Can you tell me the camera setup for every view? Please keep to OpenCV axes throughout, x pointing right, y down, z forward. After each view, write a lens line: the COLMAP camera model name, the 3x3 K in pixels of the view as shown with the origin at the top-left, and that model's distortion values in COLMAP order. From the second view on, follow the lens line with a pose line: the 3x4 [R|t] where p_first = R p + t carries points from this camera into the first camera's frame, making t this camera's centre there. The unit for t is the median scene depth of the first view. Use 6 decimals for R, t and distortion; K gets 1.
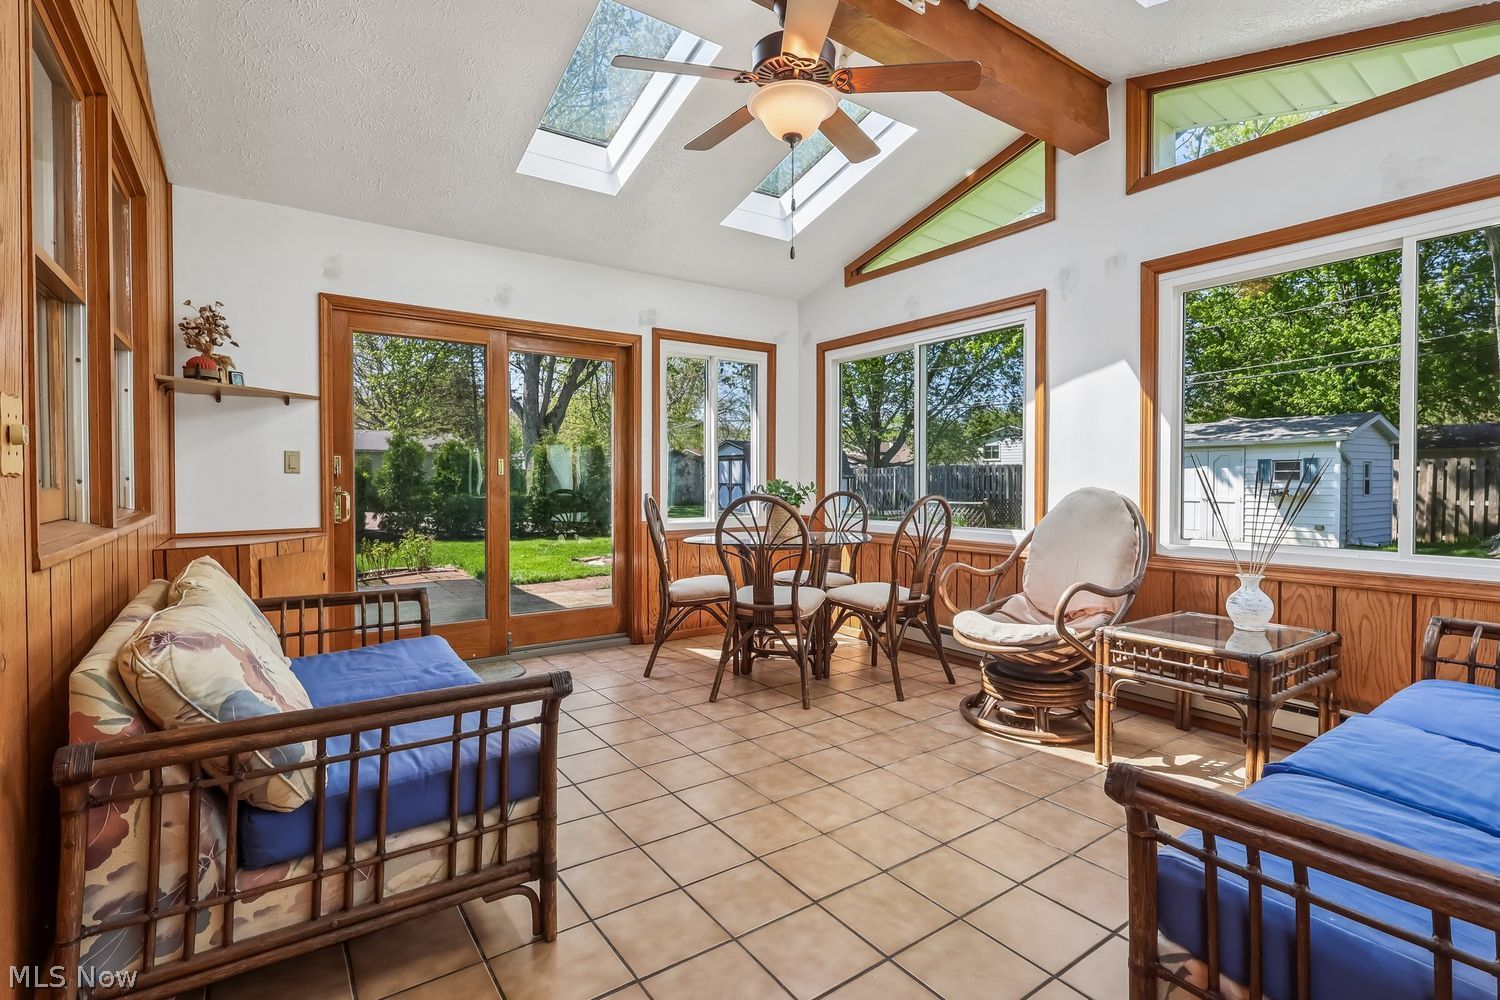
lens RADIAL K [[721.4, 0, 749.5], [0, 721.4, 499.0], [0, 0, 1]] dist [-0.006992, 0.001779]
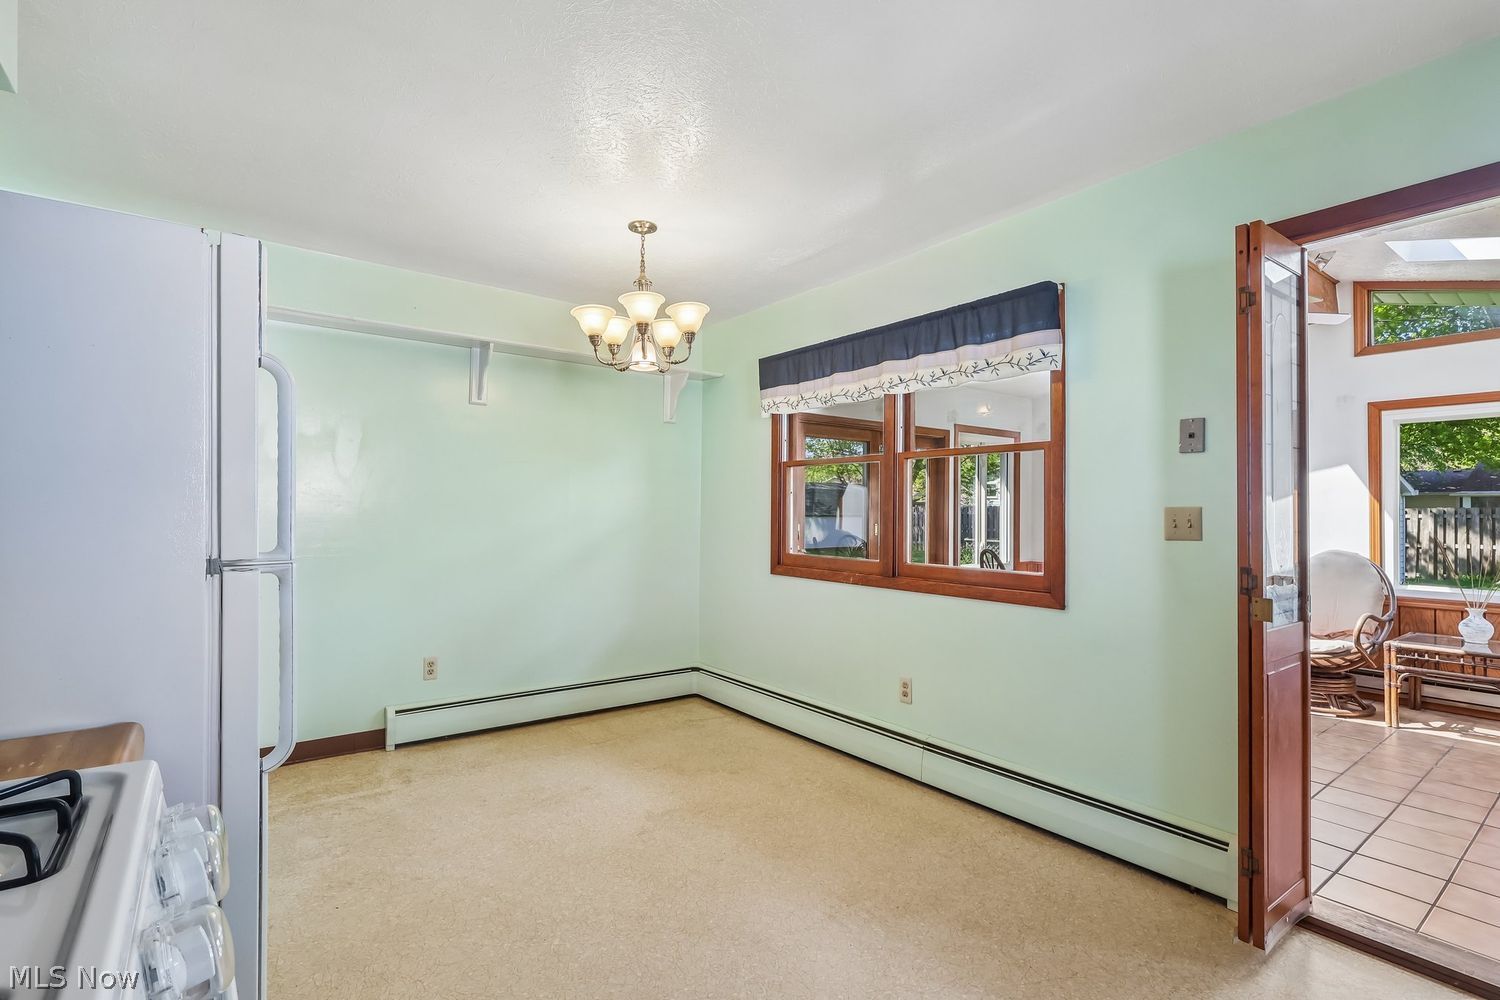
lens RADIAL K [[721.4, 0, 736.8], [0, 721.4, 504.5], [0, 0, 1]] dist [-0.006992, 0.001779]
pose [[0.999181, 0.009554, 0.039320, -0.860650], [-0.008318, 0.999469, -0.031493, -0.054330], [-0.039600, 0.031141, 0.998730, -0.465109]]
